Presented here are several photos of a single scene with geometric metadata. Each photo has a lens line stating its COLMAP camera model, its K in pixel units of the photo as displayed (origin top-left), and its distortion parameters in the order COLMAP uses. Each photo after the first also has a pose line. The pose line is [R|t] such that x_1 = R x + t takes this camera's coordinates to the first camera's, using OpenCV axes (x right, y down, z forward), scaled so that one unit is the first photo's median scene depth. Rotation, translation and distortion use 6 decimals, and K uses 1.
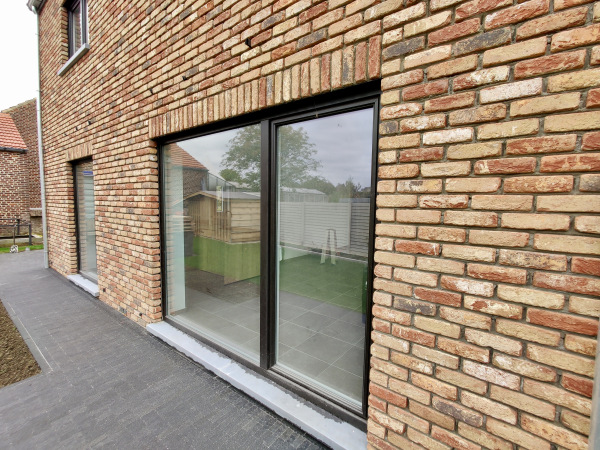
lens RADIAL K [[281.3, 0, 299.2], [0, 281.3, 222.2], [0, 0, 1]] dist [0.004244, -0.001647]
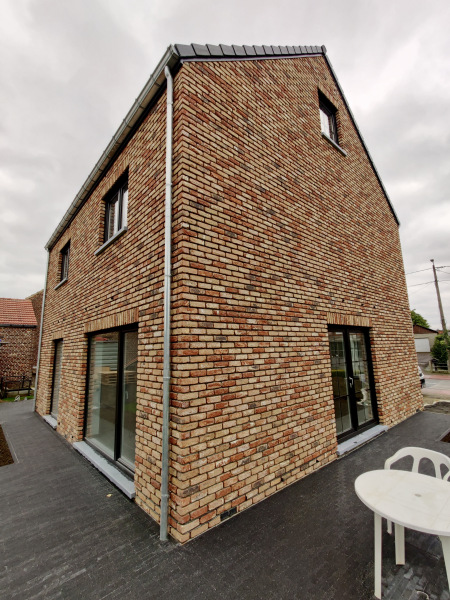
lens RADIAL K [[281.3, 0, 225.5], [0, 281.3, 301.2], [0, 0, 1]] dist [0.004244, -0.001647]
pose [[0.981751, -0.066861, -0.178032, 0.663833], [0.021592, 0.969293, -0.244960, -0.019382], [0.188943, 0.236645, 0.953047, -0.590056]]
